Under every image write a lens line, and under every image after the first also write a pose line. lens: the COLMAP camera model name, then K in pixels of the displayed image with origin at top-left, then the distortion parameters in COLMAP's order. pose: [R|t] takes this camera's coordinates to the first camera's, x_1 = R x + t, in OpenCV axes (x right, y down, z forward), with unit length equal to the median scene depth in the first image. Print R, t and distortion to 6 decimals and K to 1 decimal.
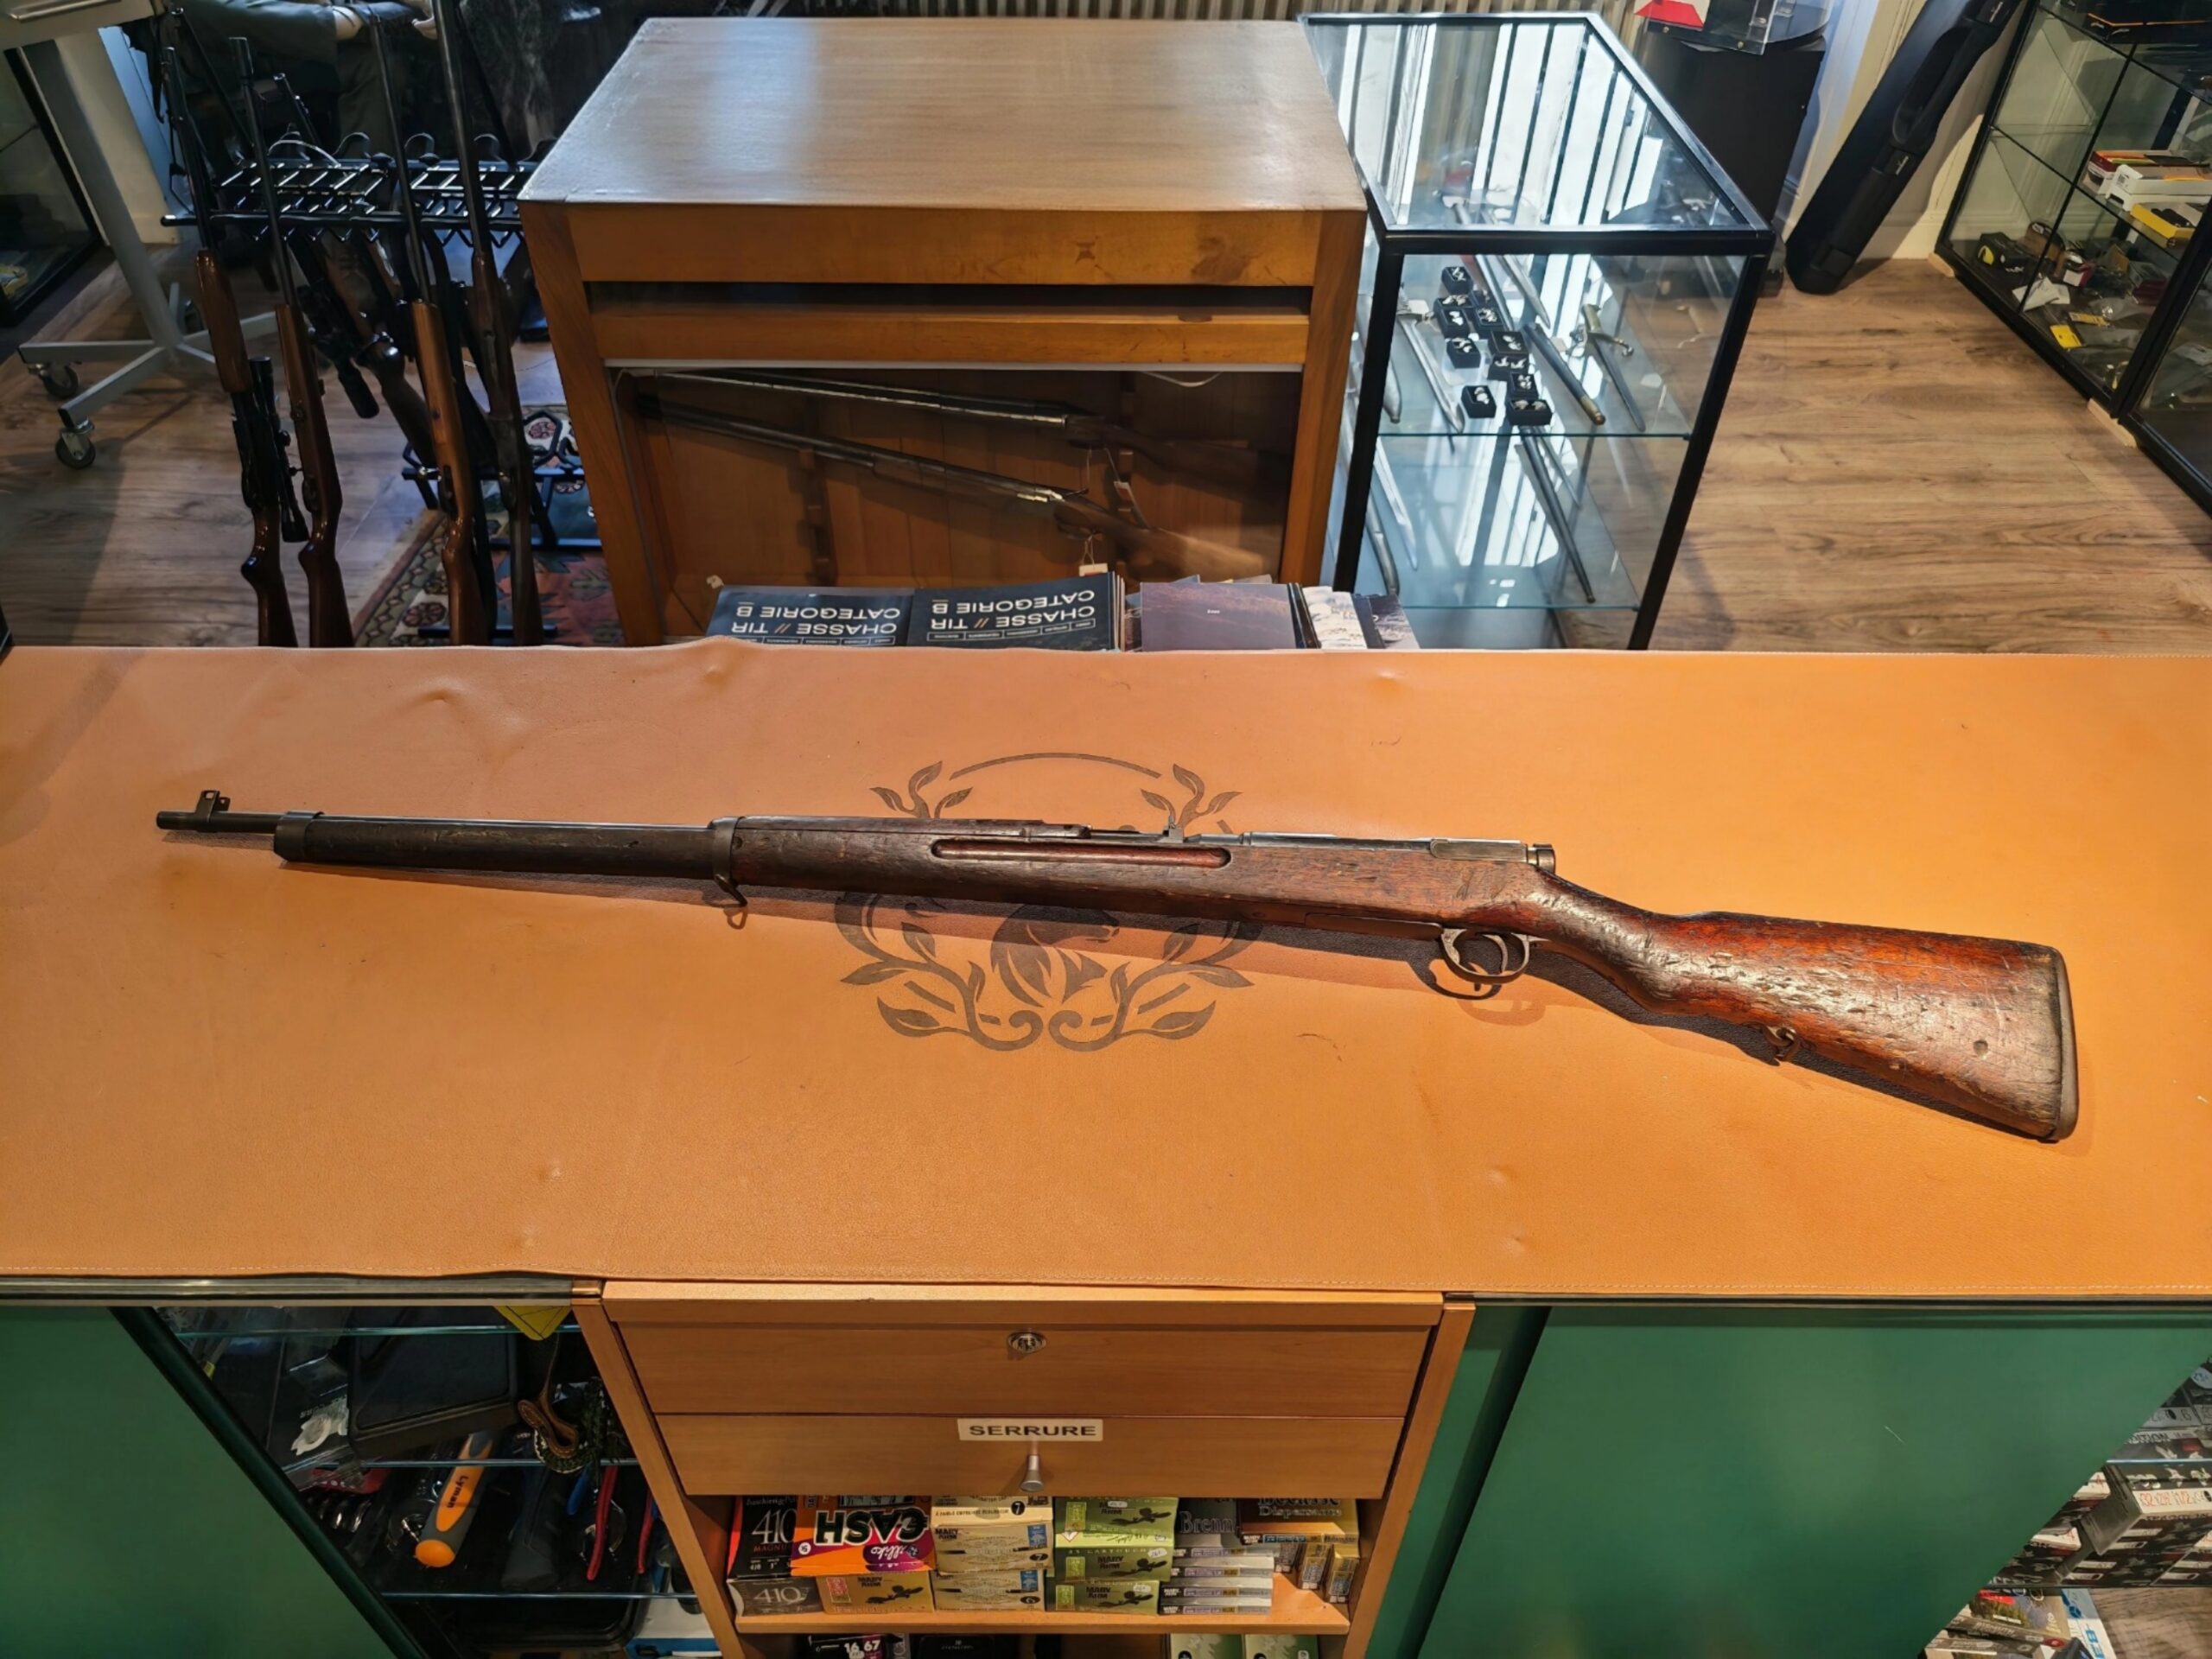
lens RADIAL K [[1523.7, 0, 1106.7], [0, 1523.7, 809.9], [0, 0, 1]] dist [0.027945, -0.023099]
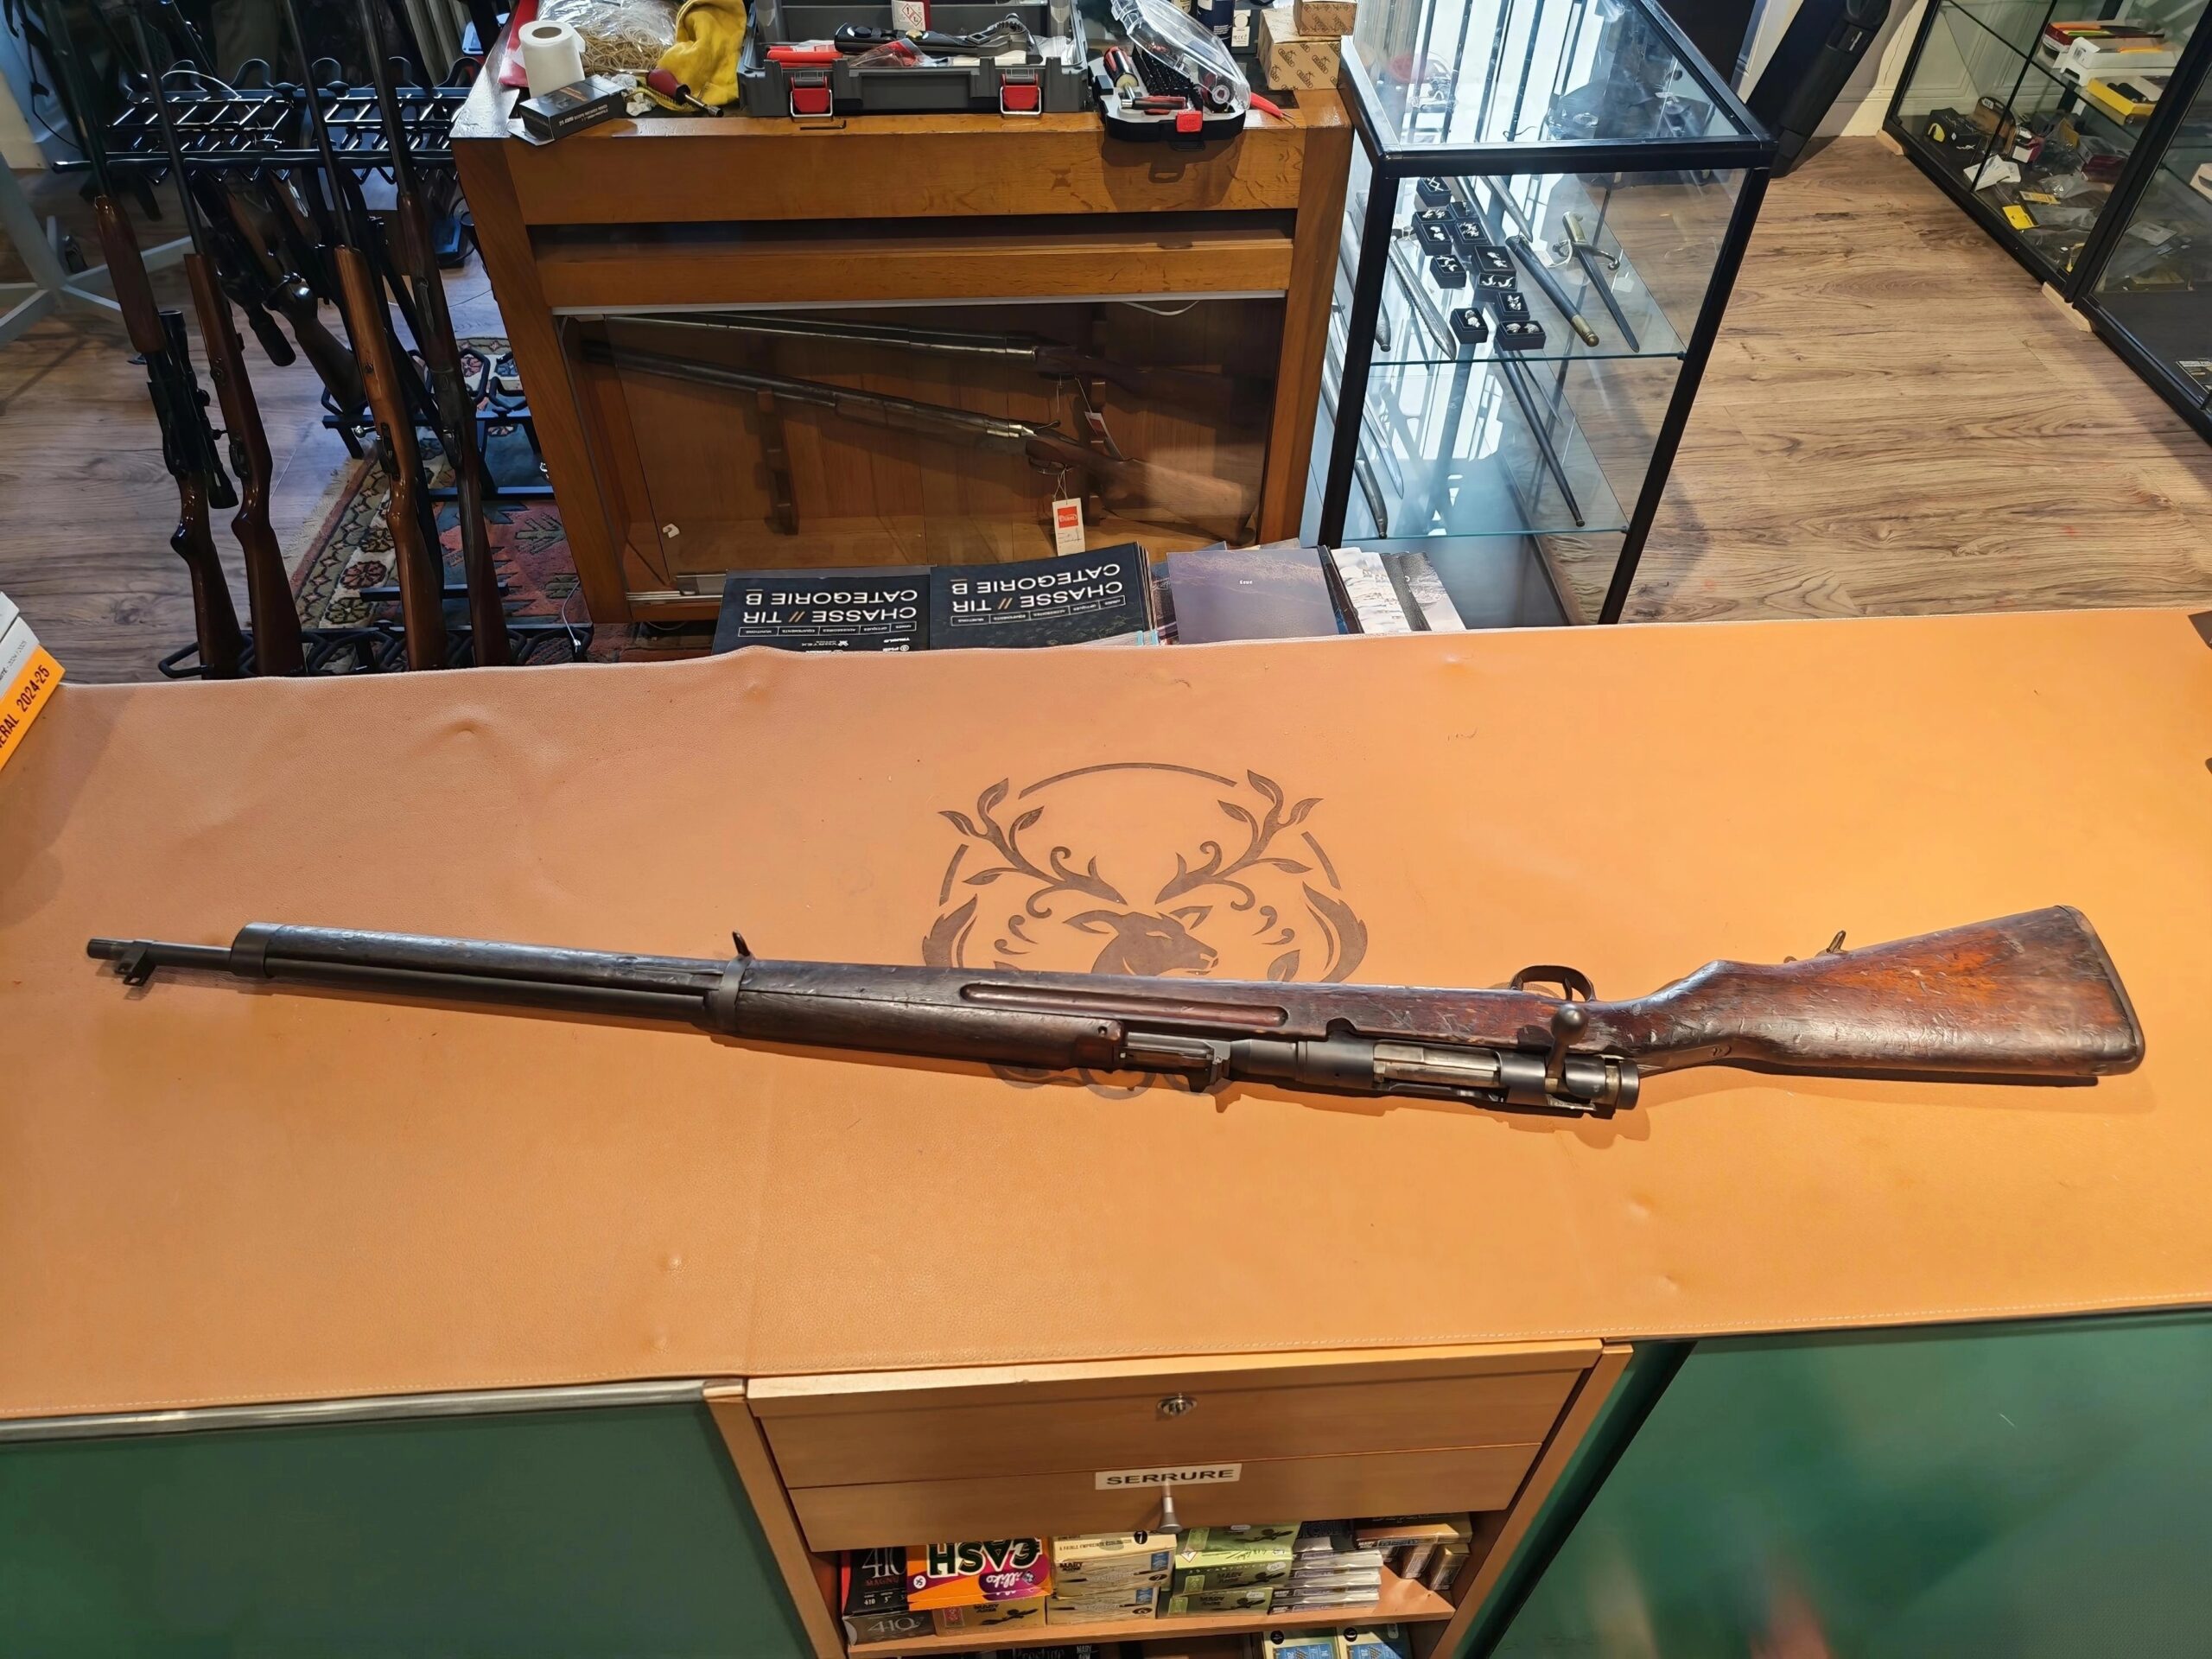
lens RADIAL K [[1523.7, 0, 1098.0], [0, 1523.7, 821.1], [0, 0, 1]] dist [0.027945, -0.023099]
pose [[0.997946, -0.046035, 0.044555, -0.091098], [0.042381, 0.995915, 0.079734, -0.075137], [-0.048044, -0.077682, 0.995820, 0.036640]]
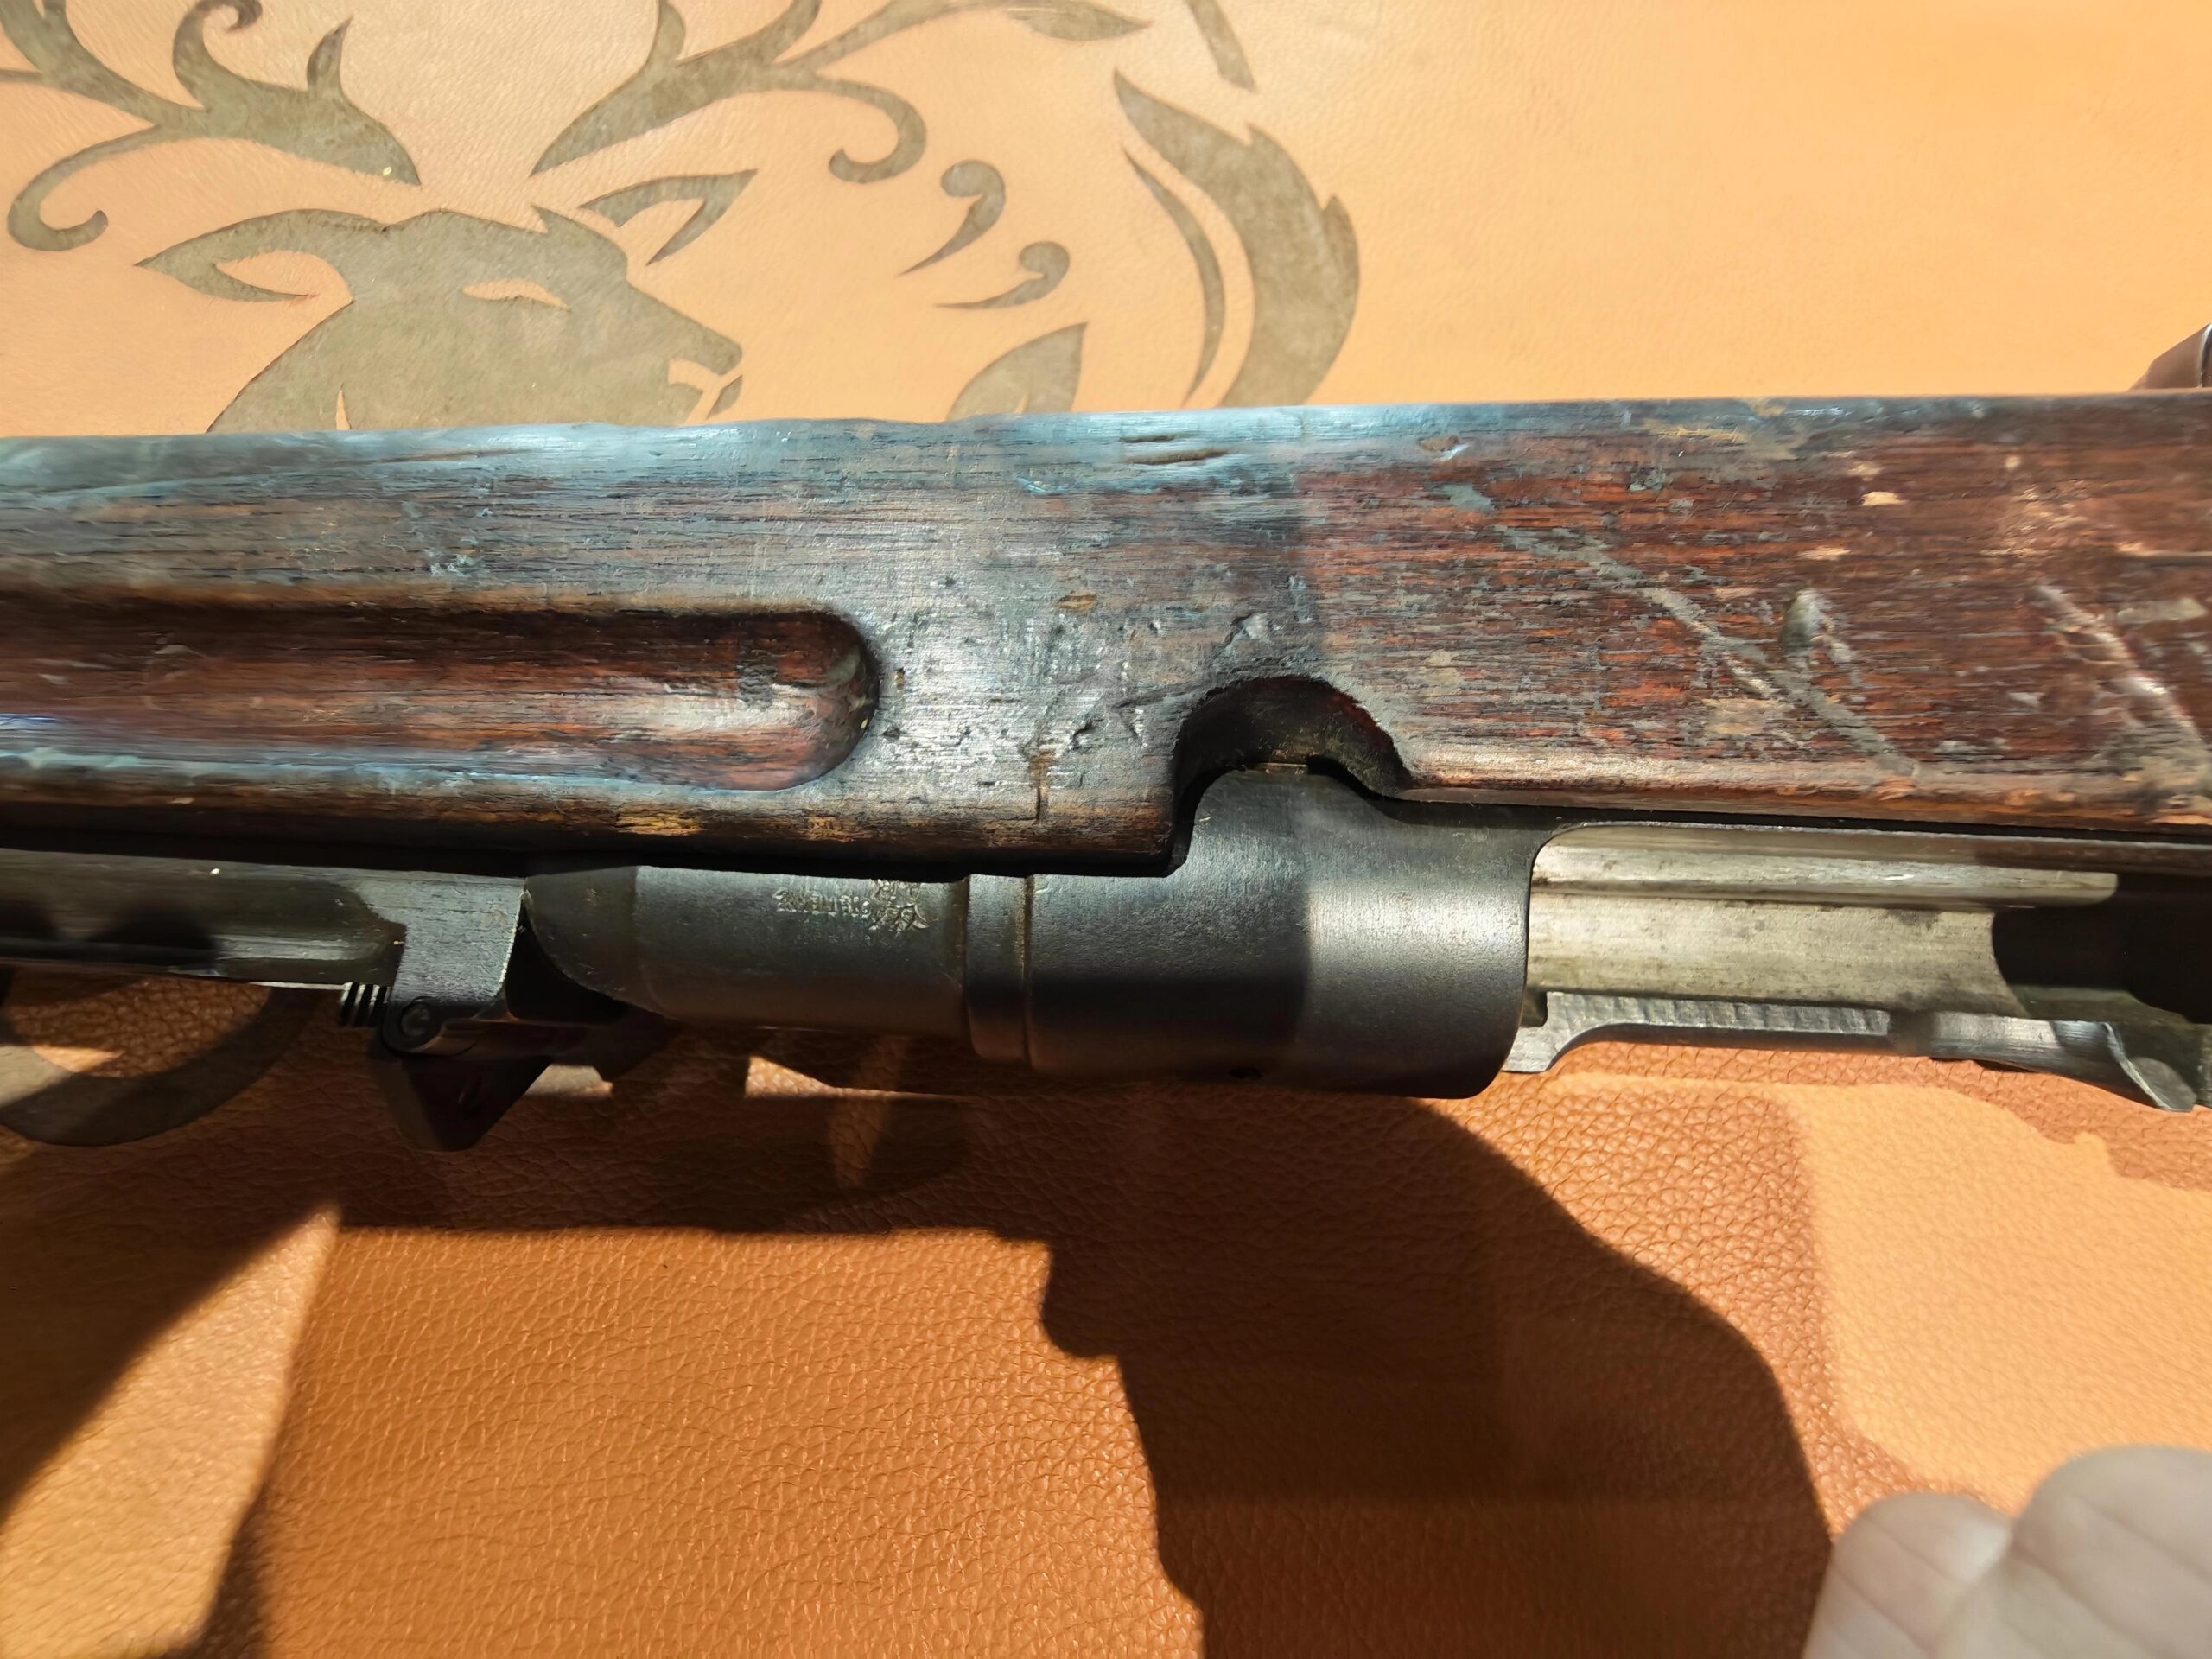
lens RADIAL K [[799.4, 0, 1105.8], [0, 799.4, 831.6], [0, 0, 1]] dist [-0.006374, -0.000563]
pose [[0.992810, -0.115686, 0.030728, 0.042694], [0.082390, 0.846689, 0.525671, 0.066096], [-0.086830, -0.519360, 0.850133, 0.722046]]
